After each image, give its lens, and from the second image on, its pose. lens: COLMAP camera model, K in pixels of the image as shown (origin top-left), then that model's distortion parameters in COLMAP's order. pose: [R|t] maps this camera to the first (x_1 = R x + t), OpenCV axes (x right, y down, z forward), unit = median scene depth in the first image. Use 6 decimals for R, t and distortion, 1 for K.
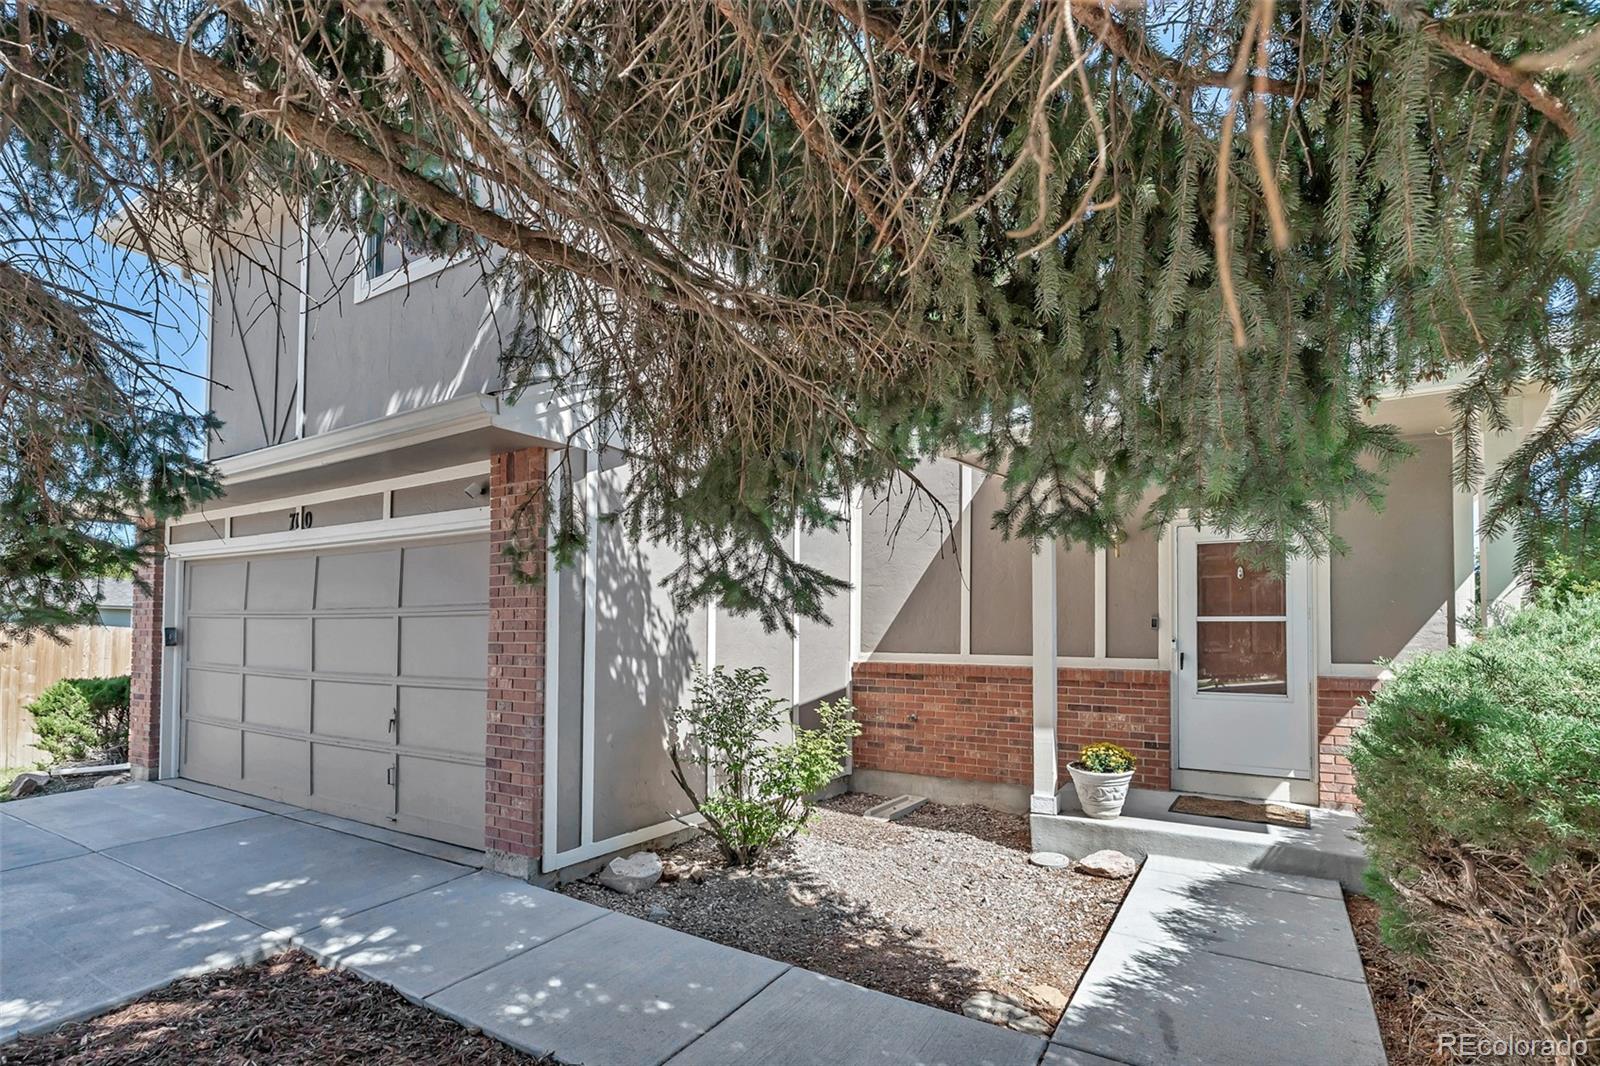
lens RADIAL K [[723.5, 0, 826.2], [0, 723.5, 612.9], [0, 0, 1]] dist [-0.003636, 0.000565]
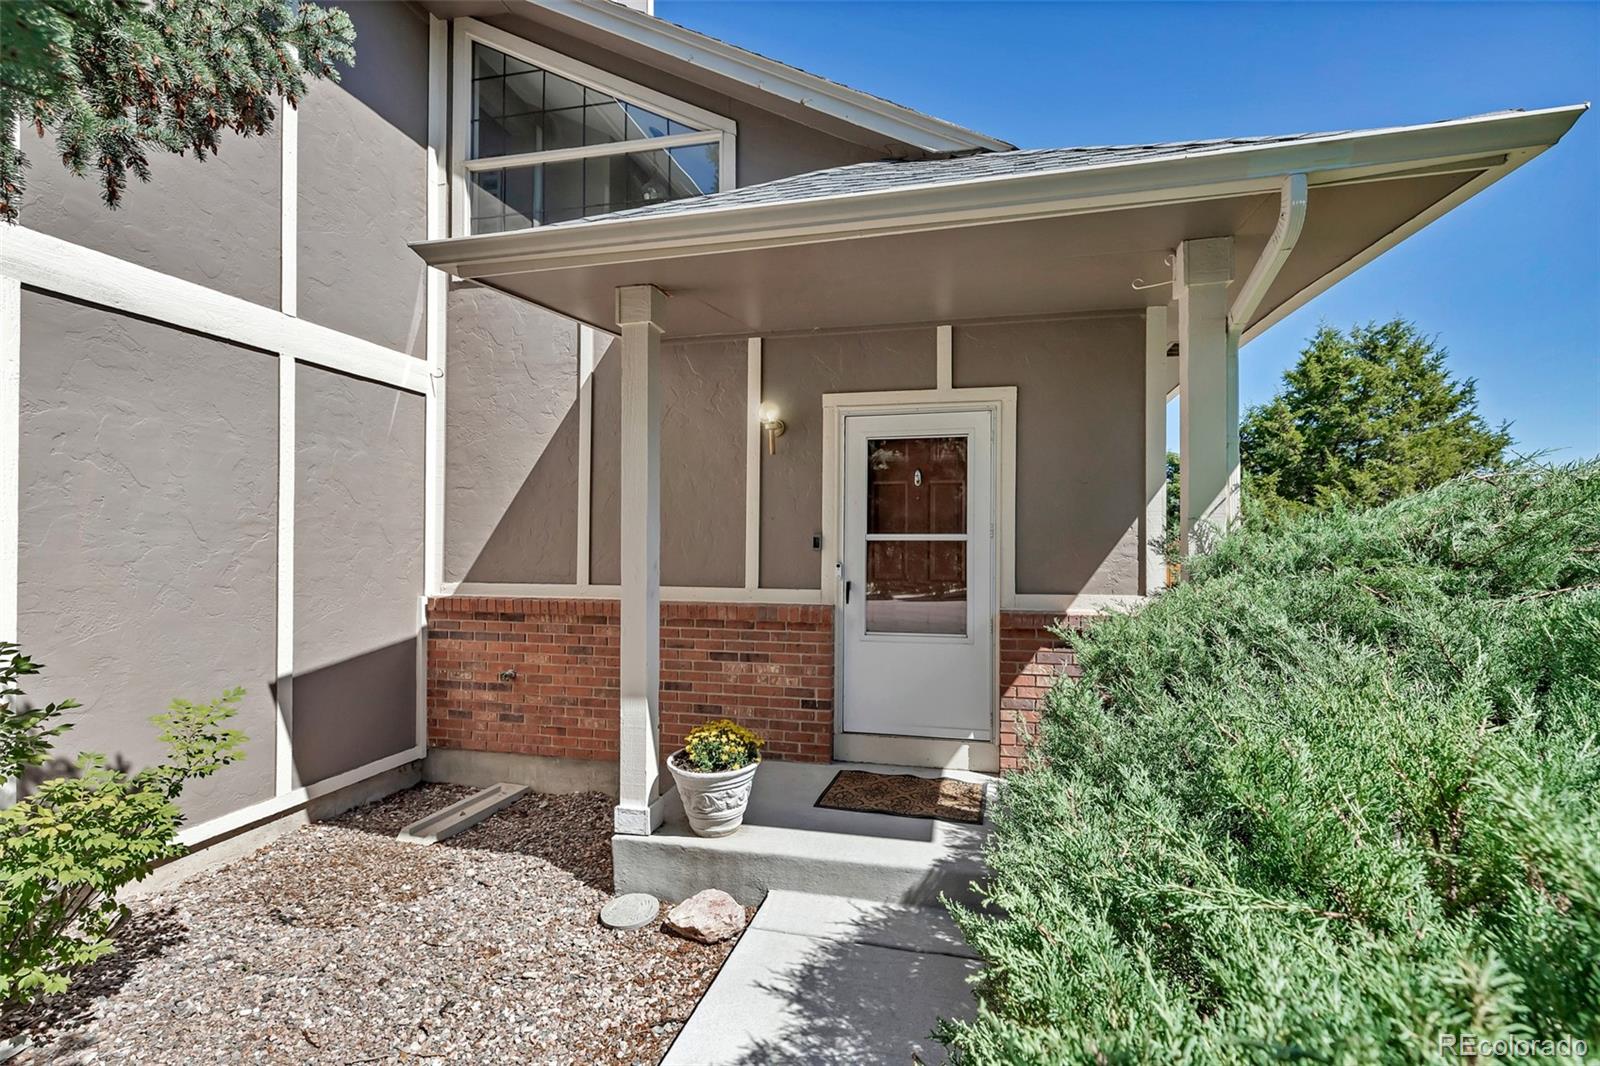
lens RADIAL K [[723.5, 0, 801.4], [0, 723.5, 530.9], [0, 0, 1]] dist [-0.003636, 0.000565]
pose [[0.958639, -0.000298, 0.284624, 0.249377], [-0.004185, 0.999877, 0.015143, -0.010959], [-0.284594, -0.015708, 0.958520, 0.308677]]
